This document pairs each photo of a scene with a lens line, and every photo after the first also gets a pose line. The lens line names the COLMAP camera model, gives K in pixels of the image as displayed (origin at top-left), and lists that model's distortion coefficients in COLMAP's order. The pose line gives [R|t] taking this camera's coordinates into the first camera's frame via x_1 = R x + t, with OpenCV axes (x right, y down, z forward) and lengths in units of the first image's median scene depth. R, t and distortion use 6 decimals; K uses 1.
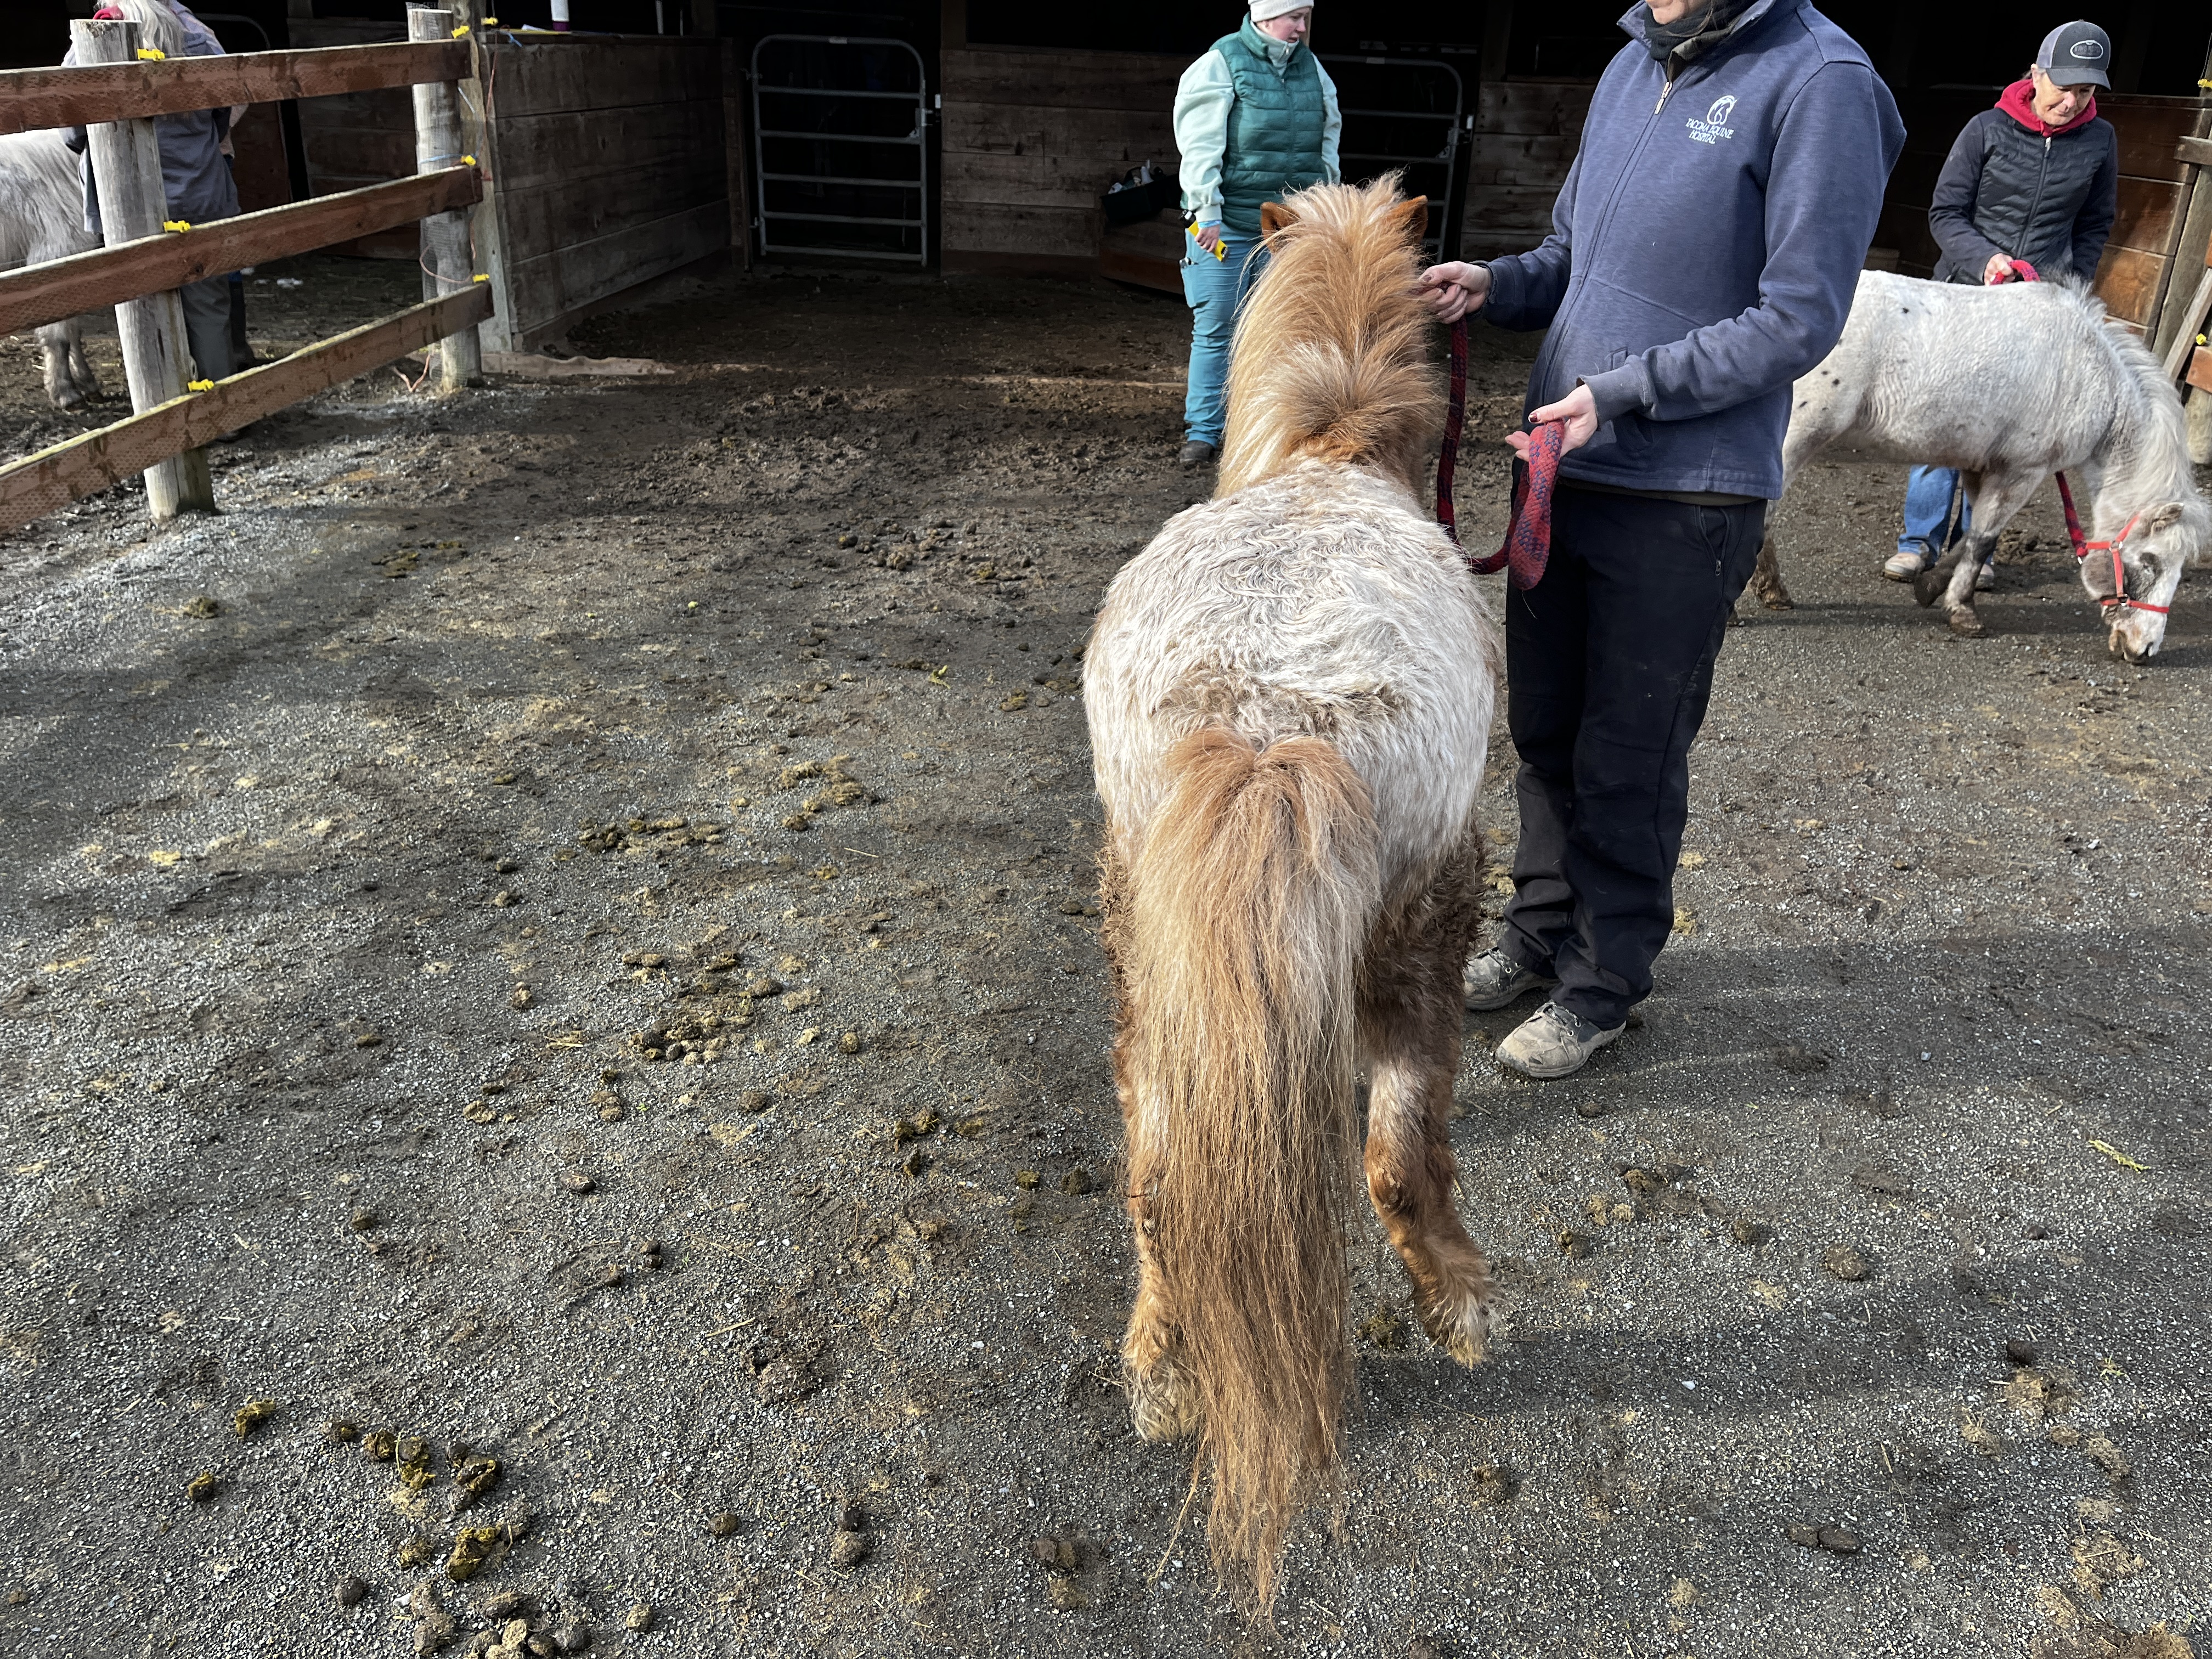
lens RADIAL K [[1761.5, 0, 1075.9], [0, 1761.5, 827.8], [0, 0, 1]] dist [0.001285, -0.018345]
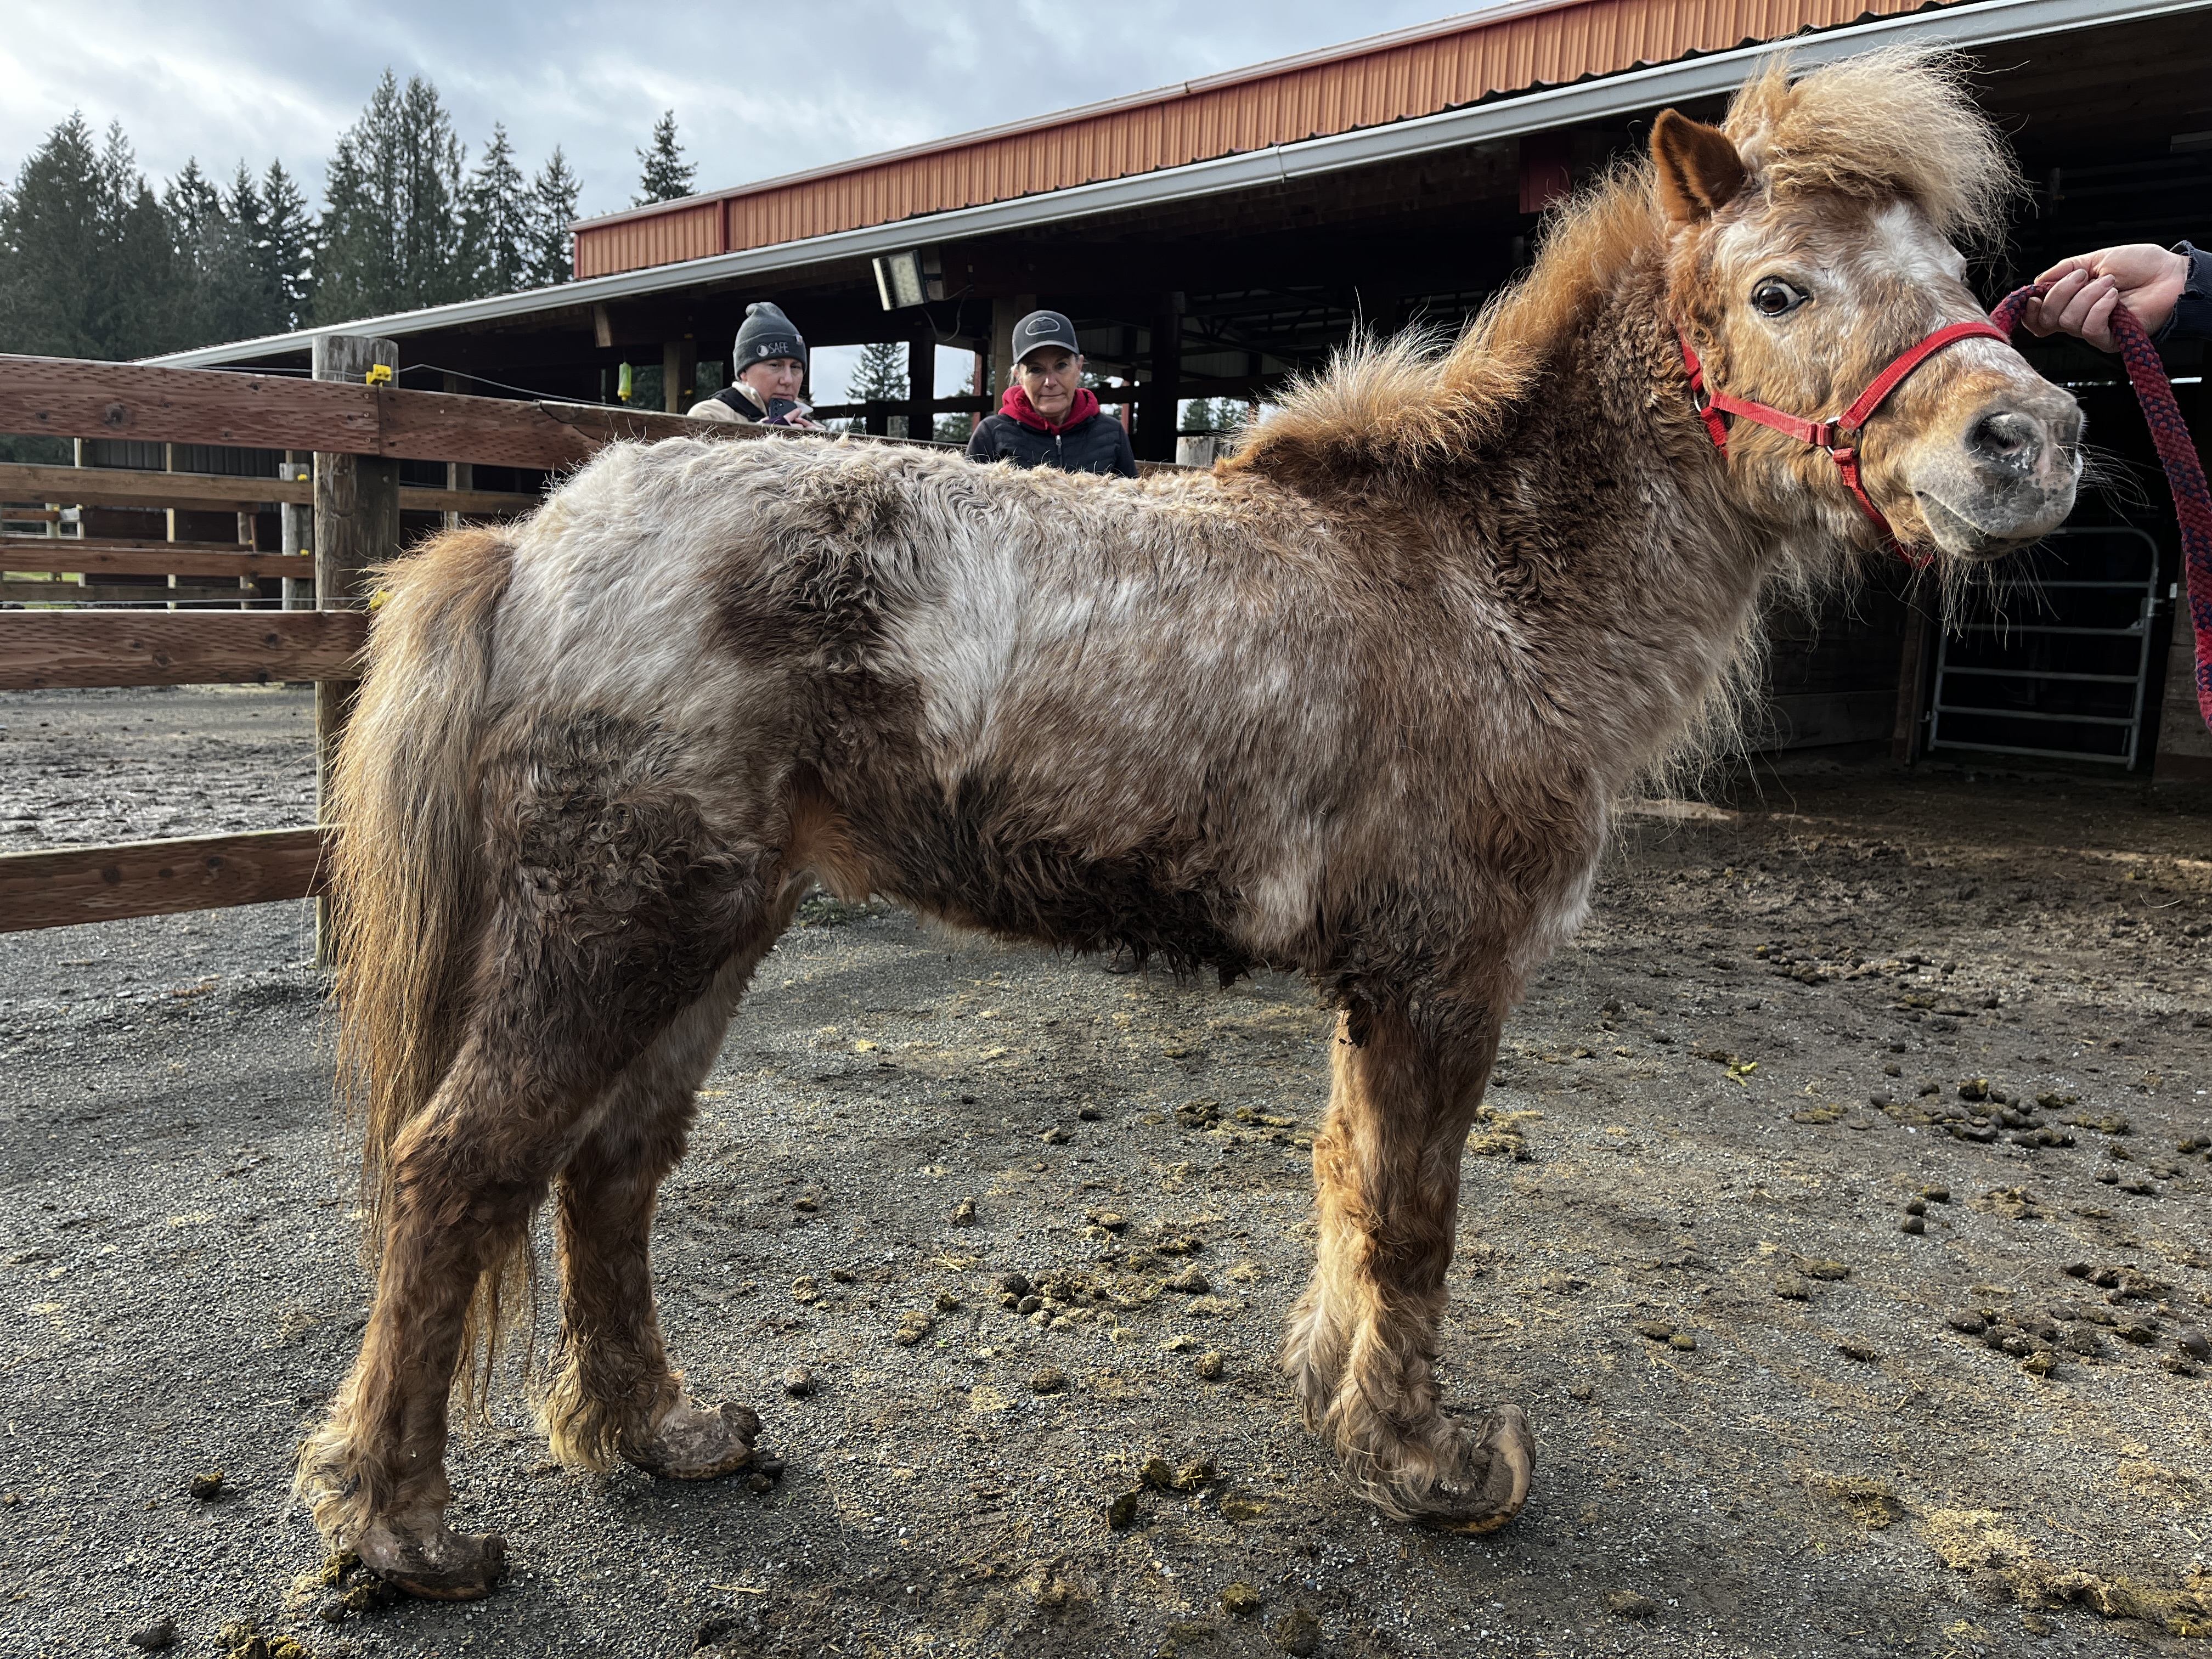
lens RADIAL K [[1664.5, 0, 1106.0], [0, 1664.5, 829.5], [0, 0, 1]] dist [0.006734, -0.002195]
pose [[0.725031, 0.077445, -0.684348, 0.110887], [-0.301512, 0.929068, -0.214297, 0.028500], [0.619210, 0.361711, 0.696954, 0.150916]]
